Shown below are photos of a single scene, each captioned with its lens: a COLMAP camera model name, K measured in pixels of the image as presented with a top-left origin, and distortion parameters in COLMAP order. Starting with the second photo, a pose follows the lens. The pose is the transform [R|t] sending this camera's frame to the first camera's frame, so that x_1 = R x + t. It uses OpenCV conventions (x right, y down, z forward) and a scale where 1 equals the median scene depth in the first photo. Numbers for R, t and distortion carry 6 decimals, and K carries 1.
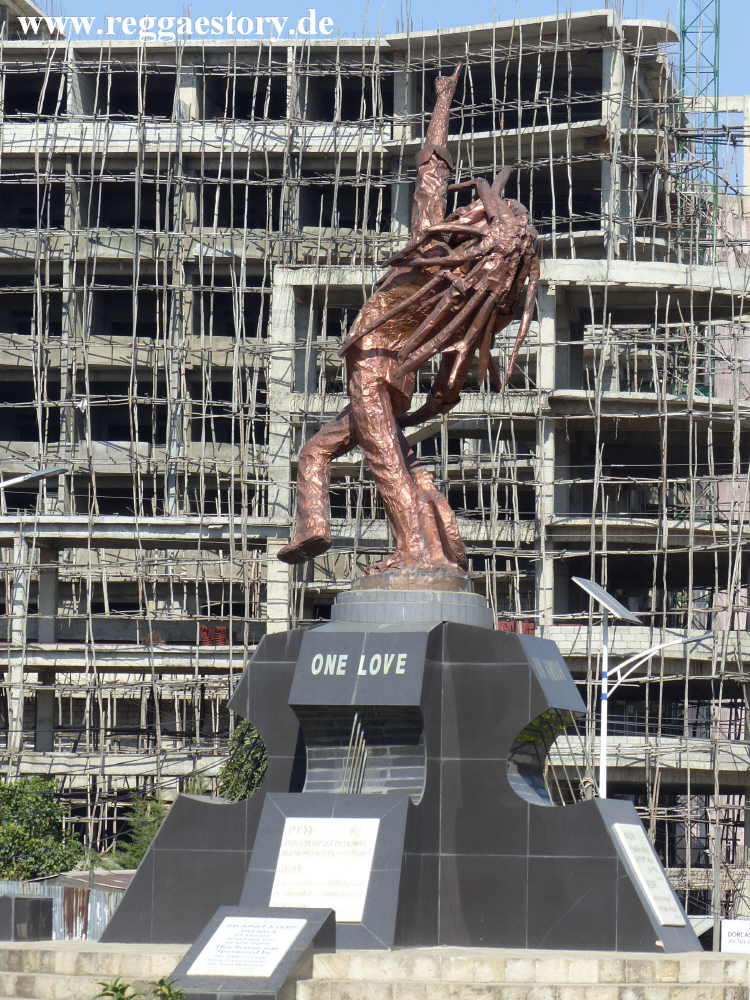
lens RADIAL K [[4427.8, 0, 375.0], [0, 4427.8, 500.0], [0, 0, 1]] dist [0.092255, 0.199800]
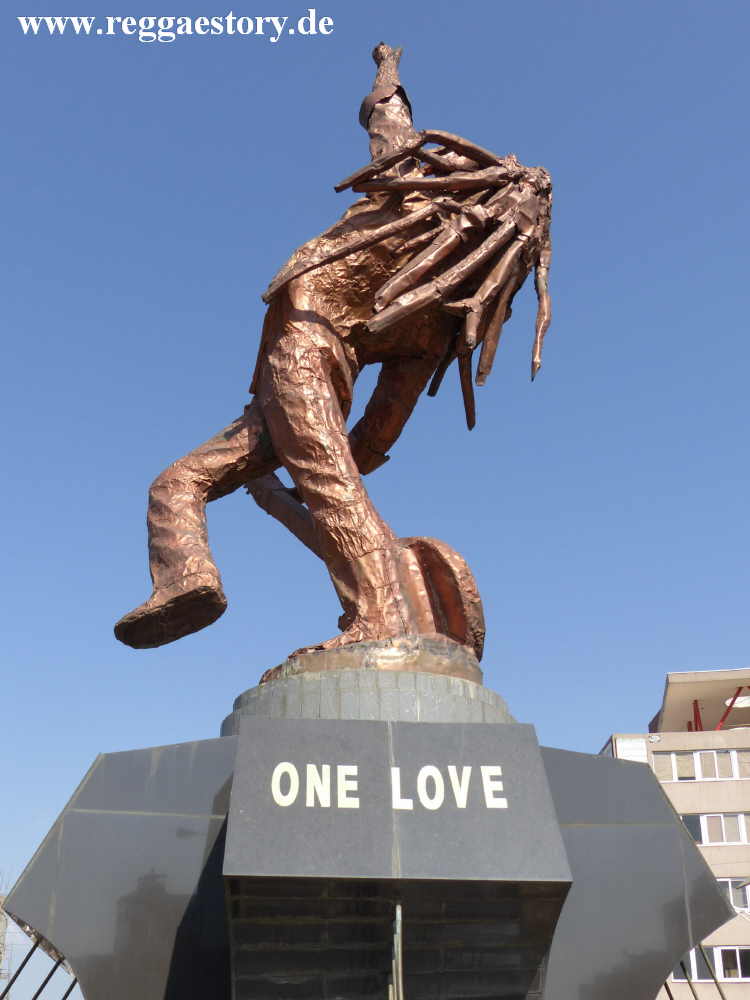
lens RADIAL K [[1259.1, 0, 375.0], [0, 1259.1, 500.0], [0, 0, 1]] dist [-0.014855, -0.005849]
pose [[0.924114, 0.153364, 0.349988, -0.049820], [-0.019412, 0.933582, -0.357839, 0.053190], [-0.381622, 0.323890, 0.865713, 0.865263]]
